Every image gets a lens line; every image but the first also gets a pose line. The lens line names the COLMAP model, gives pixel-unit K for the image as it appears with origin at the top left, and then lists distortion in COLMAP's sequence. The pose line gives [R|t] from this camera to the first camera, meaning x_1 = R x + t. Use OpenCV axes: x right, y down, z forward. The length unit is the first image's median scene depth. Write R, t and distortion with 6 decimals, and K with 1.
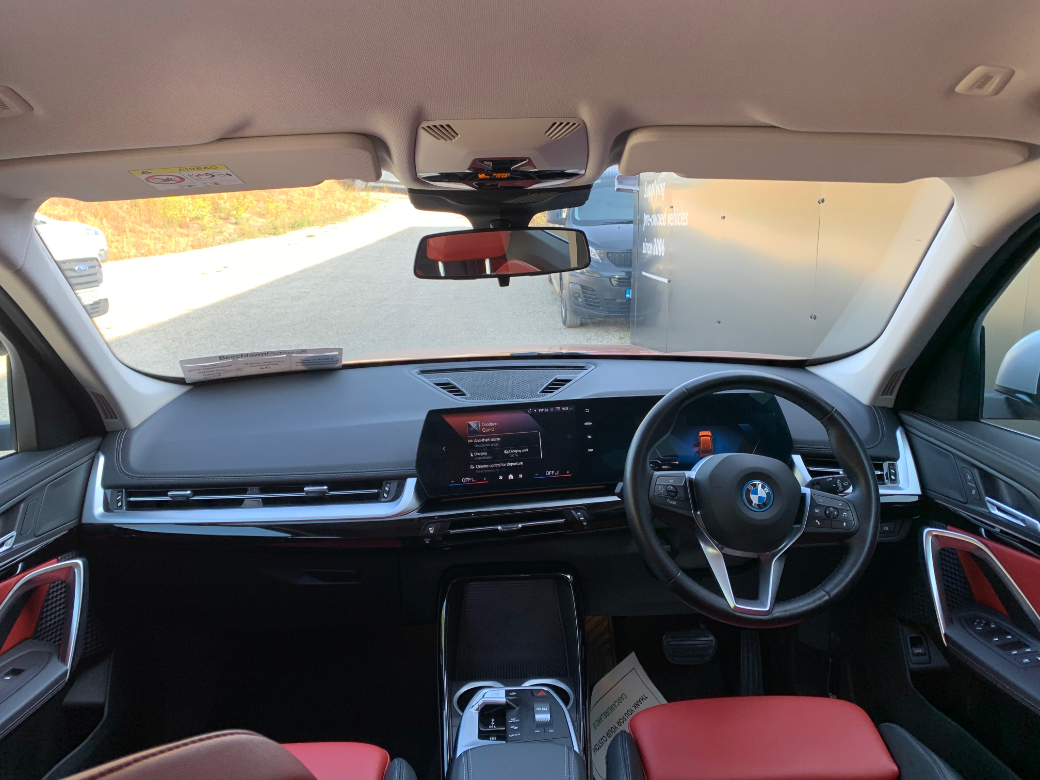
lens RADIAL K [[799.4, 0, 520.0], [0, 799.4, 390.0], [0, 0, 1]] dist [0.059155, -0.072543]
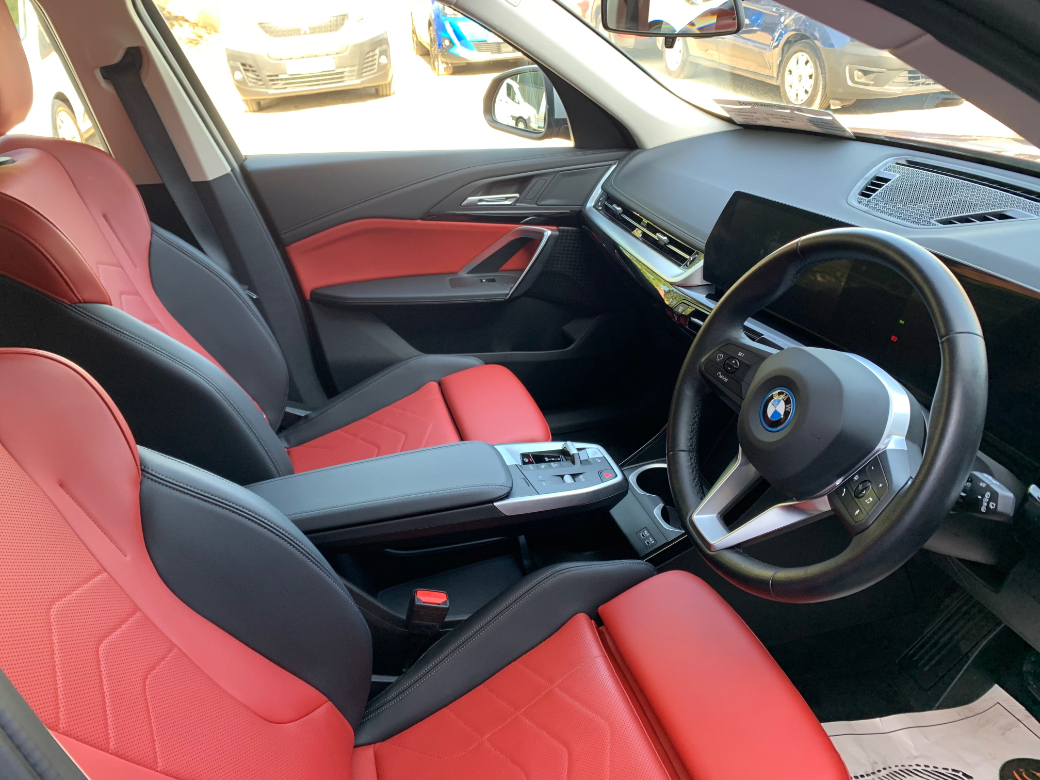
lens RADIAL K [[799.4, 0, 520.0], [0, 799.4, 390.0], [0, 0, 1]] dist [0.059155, -0.072543]
pose [[0.230778, 0.456837, -0.859094, 0.743288], [-0.170861, 0.888234, 0.426434, -0.125567], [0.957887, 0.048374, 0.283041, 0.529259]]
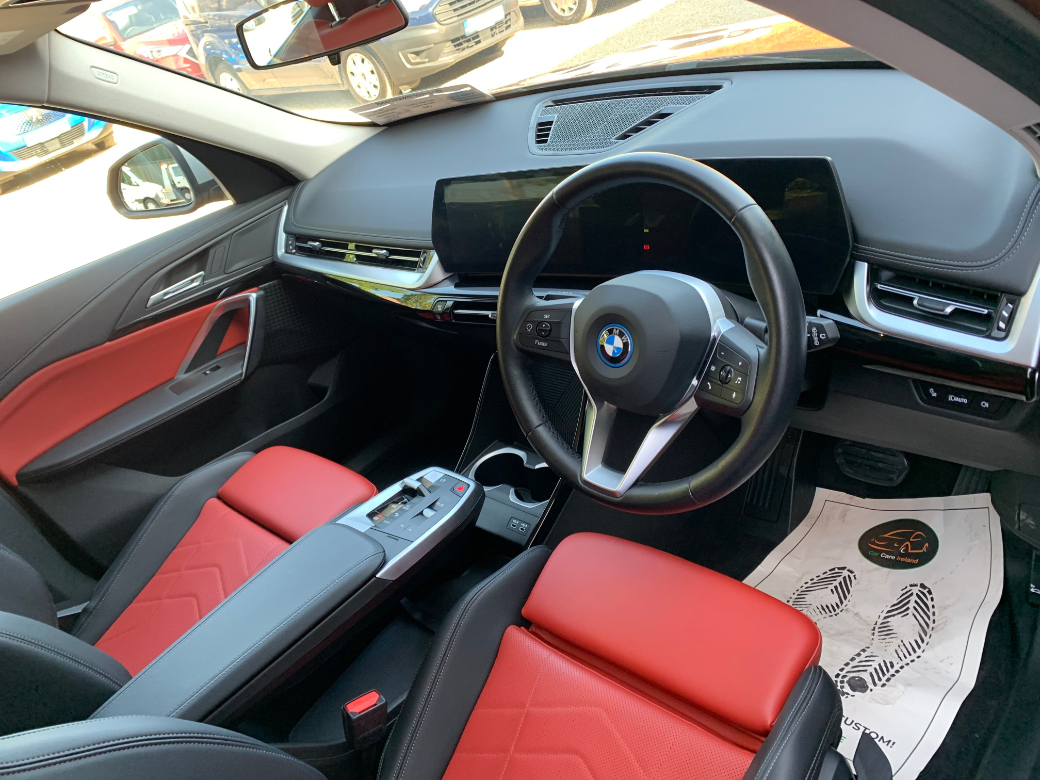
lens RADIAL K [[796.9, 0, 519.7], [0, 796.9, 378.7], [0, 0, 1]] dist [0.060588, -0.060882]
pose [[0.684996, 0.210345, -0.697521, 0.664592], [0.114203, 0.914577, 0.387953, -0.115422], [0.719541, -0.345405, 0.602459, 0.443438]]
